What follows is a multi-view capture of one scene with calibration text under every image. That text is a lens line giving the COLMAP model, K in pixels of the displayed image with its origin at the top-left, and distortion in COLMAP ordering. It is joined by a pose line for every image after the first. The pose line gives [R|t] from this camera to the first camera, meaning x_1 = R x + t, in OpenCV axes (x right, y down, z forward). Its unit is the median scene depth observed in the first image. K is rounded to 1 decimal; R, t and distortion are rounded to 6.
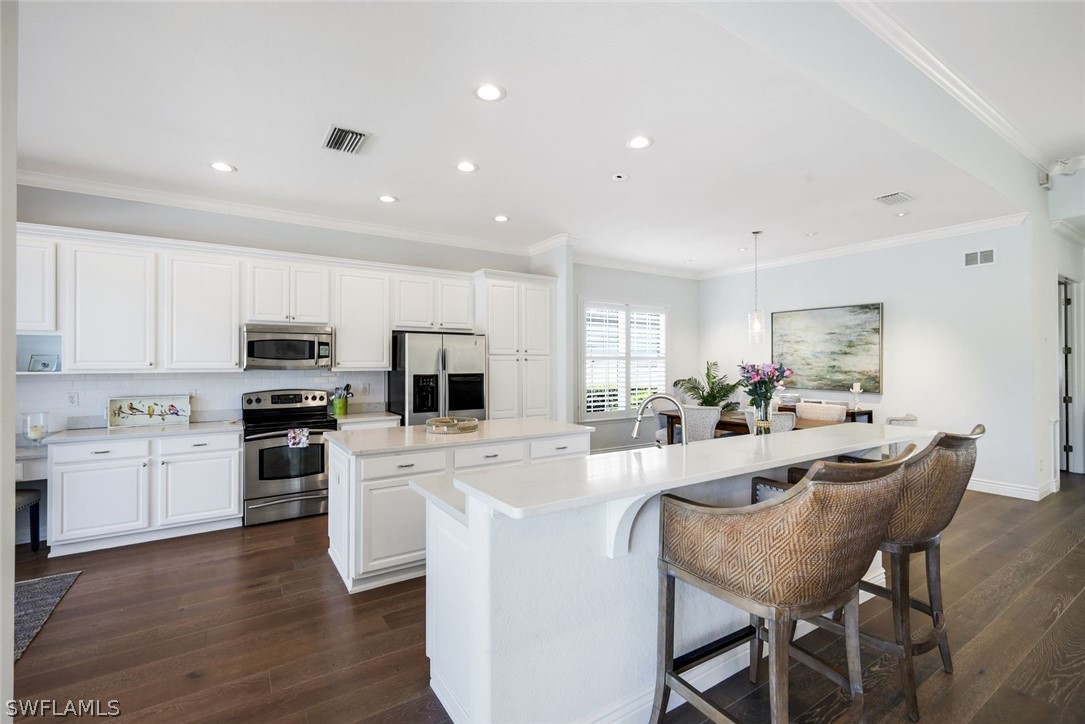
lens RADIAL K [[475.2, 0, 517.0], [0, 475.2, 363.2], [0, 0, 1]] dist [0.008652, -0.000641]
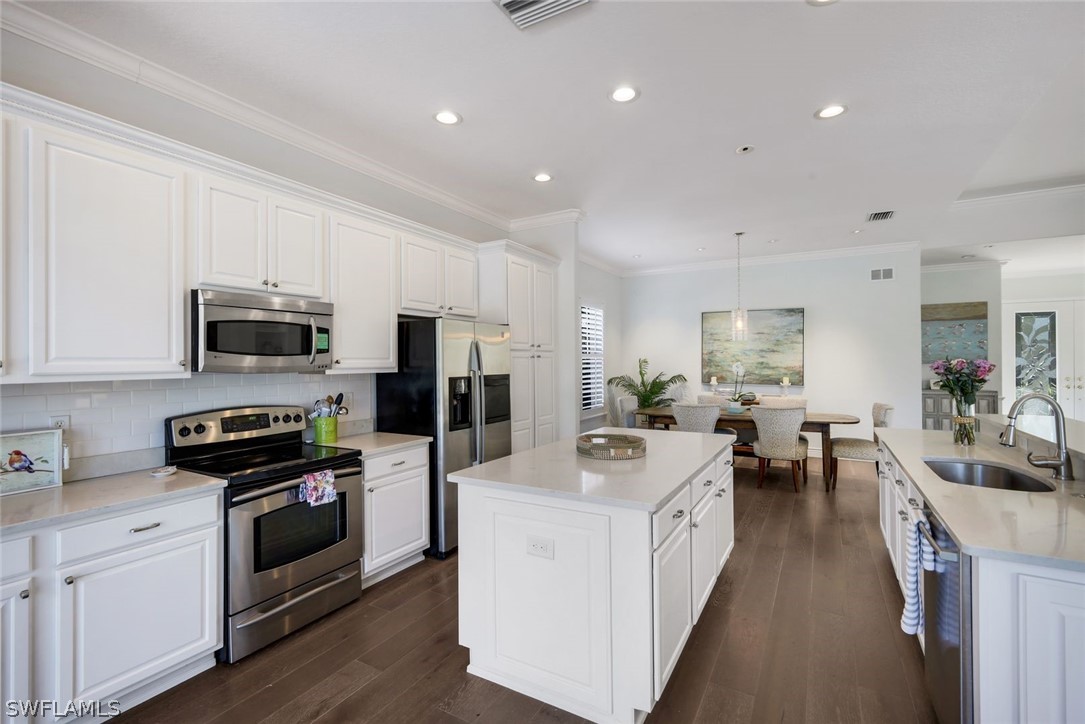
lens RADIAL K [[498.3, 0, 532.6], [0, 498.3, 356.1], [0, 0, 1]] dist [0.012057, -0.001008]
pose [[0.884564, 0.000901, 0.466419, -0.446969], [0.004328, 0.999939, -0.010138, 0.000521], [-0.466400, 0.010987, 0.884506, 0.282770]]
